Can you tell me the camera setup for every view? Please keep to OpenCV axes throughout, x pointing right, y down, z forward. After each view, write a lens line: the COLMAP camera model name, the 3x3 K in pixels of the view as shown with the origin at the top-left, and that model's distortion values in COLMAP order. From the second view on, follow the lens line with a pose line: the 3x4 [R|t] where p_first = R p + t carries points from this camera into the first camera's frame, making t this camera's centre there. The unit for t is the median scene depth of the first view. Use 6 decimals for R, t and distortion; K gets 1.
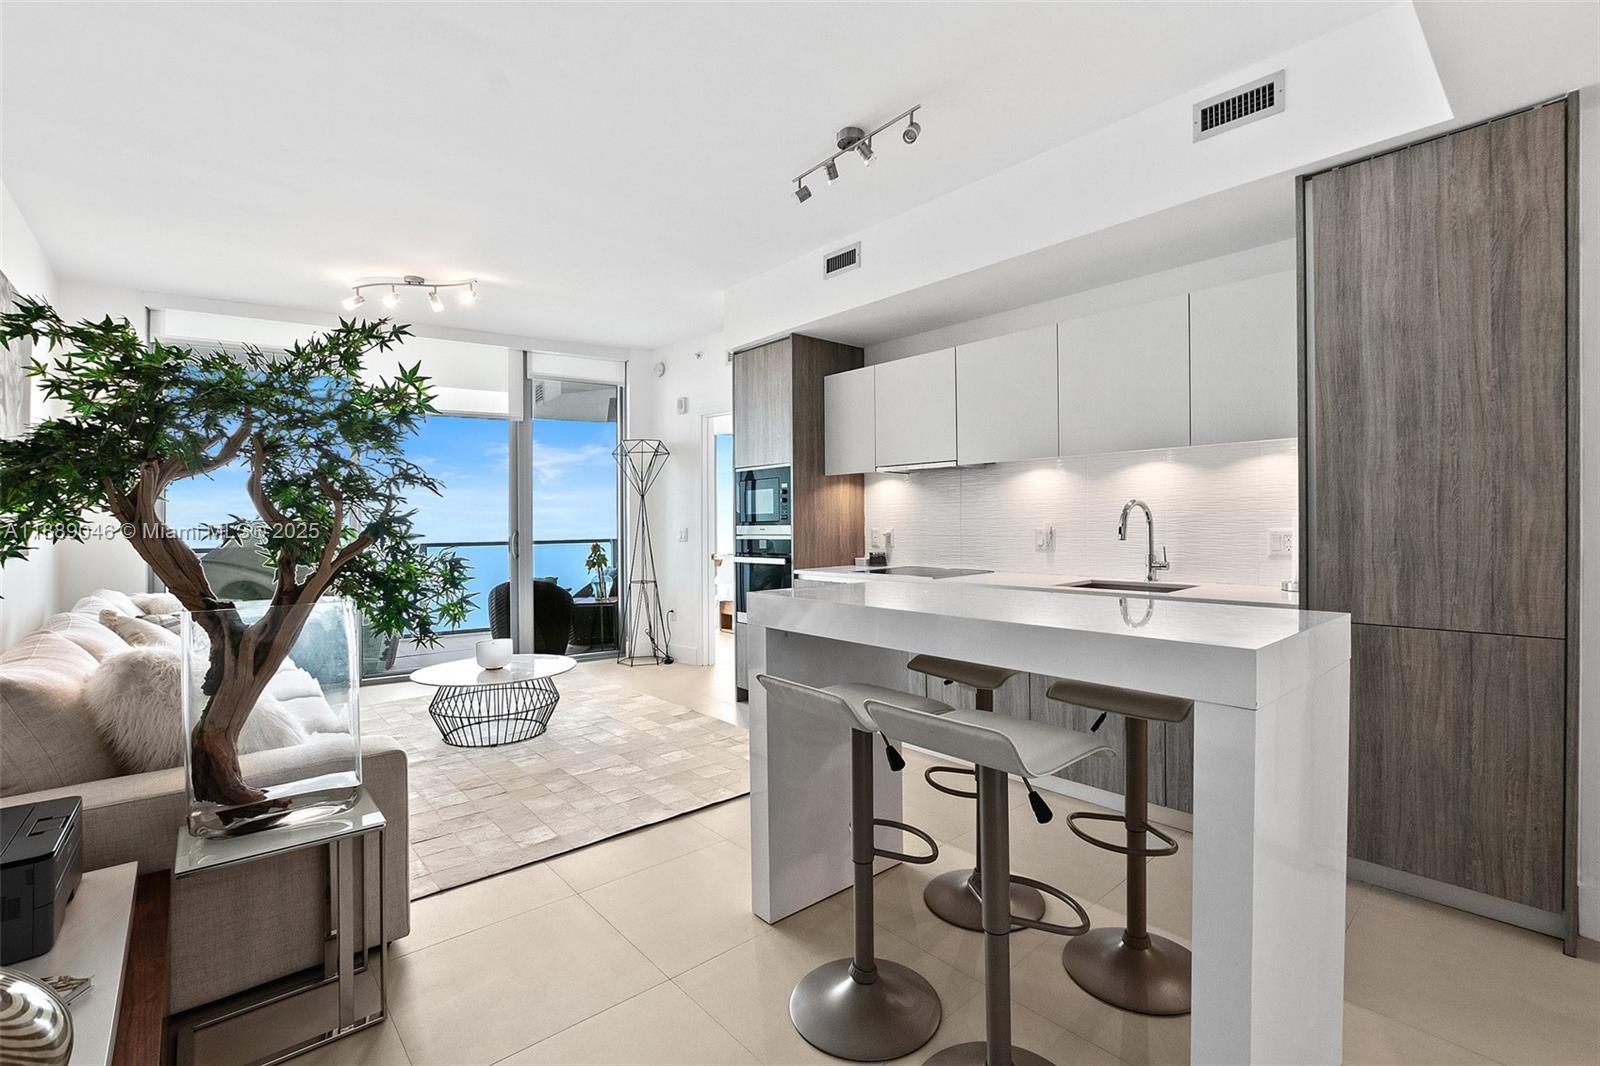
lens RADIAL K [[706.4, 0, 827.5], [0, 706.4, 518.8], [0, 0, 1]] dist [-0.035602, 0.010684]
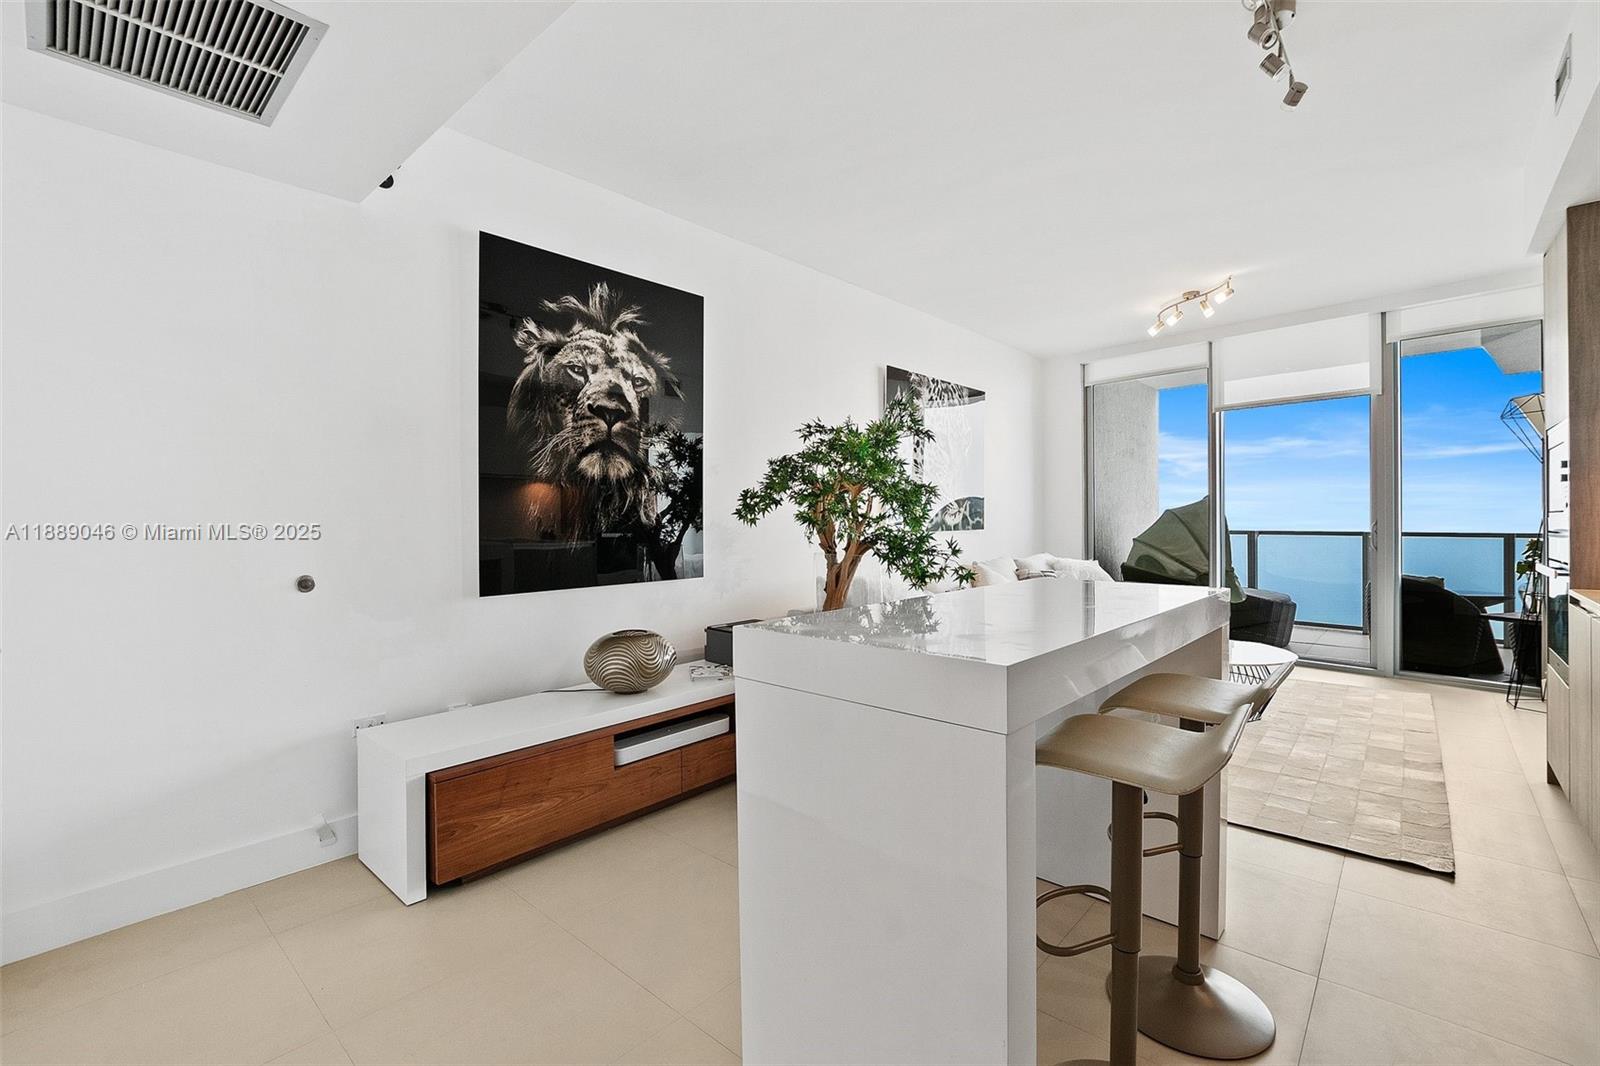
lens RADIAL K [[706.4, 0, 813.3], [0, 706.4, 523.8], [0, 0, 1]] dist [-0.035602, 0.010684]
pose [[0.119543, 0.020876, -0.992609, 0.441390], [0.006961, 0.999737, 0.021865, -0.002713], [0.992805, -0.009524, 0.119367, 0.248176]]
